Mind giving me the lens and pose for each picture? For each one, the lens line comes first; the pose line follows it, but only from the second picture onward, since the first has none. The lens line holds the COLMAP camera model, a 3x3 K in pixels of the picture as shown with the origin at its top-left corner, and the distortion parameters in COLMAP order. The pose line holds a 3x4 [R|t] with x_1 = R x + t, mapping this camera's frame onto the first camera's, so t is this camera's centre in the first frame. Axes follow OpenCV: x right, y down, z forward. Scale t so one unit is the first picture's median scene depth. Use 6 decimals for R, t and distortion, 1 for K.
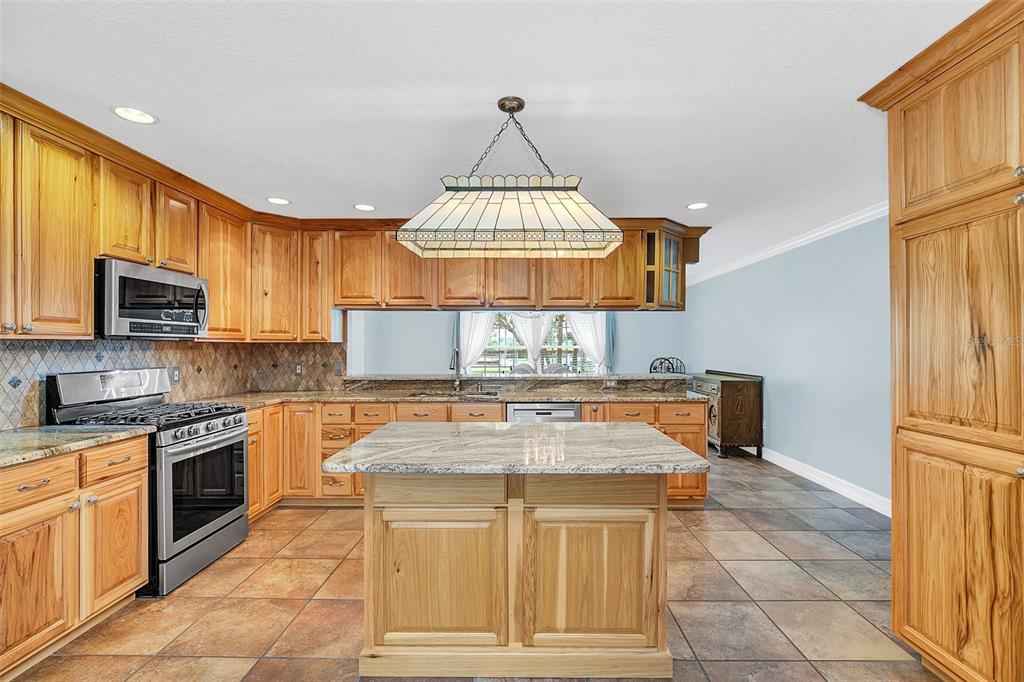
lens RADIAL K [[471.3, 0, 512.3], [0, 471.3, 343.5], [0, 0, 1]] dist [-0.011747, 0.002975]
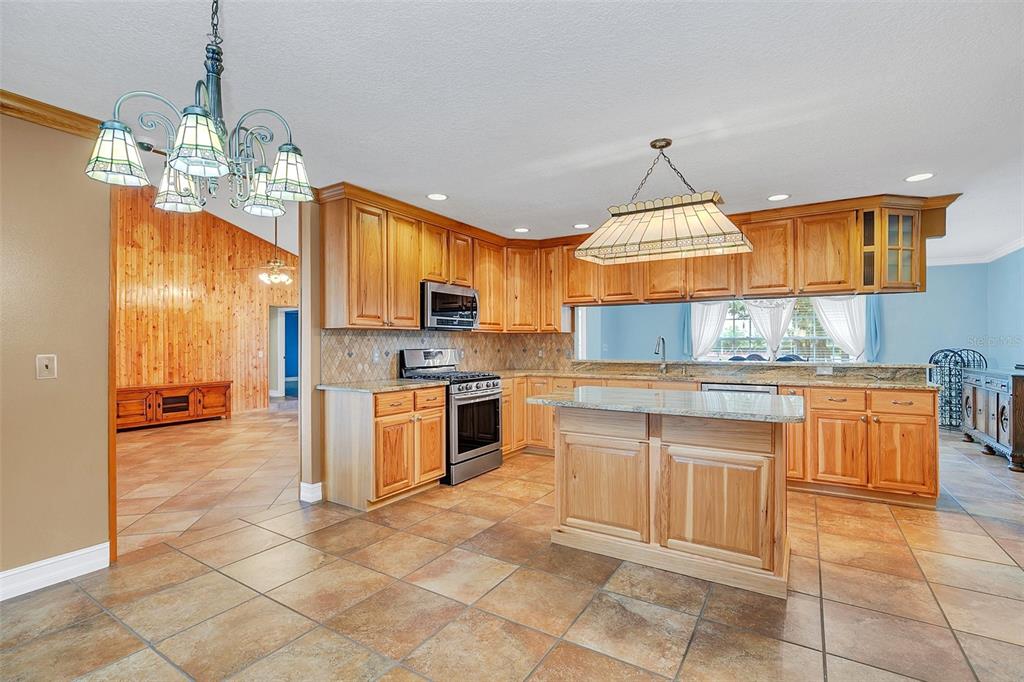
lens RADIAL K [[471.3, 0, 510.7], [0, 471.3, 339.4], [0, 0, 1]] dist [-0.011747, 0.002975]
pose [[0.855907, -0.007071, -0.517082, 0.253721], [0.005610, 0.999975, -0.004387, 0.034140], [0.517100, 0.000854, 0.855925, -0.275405]]
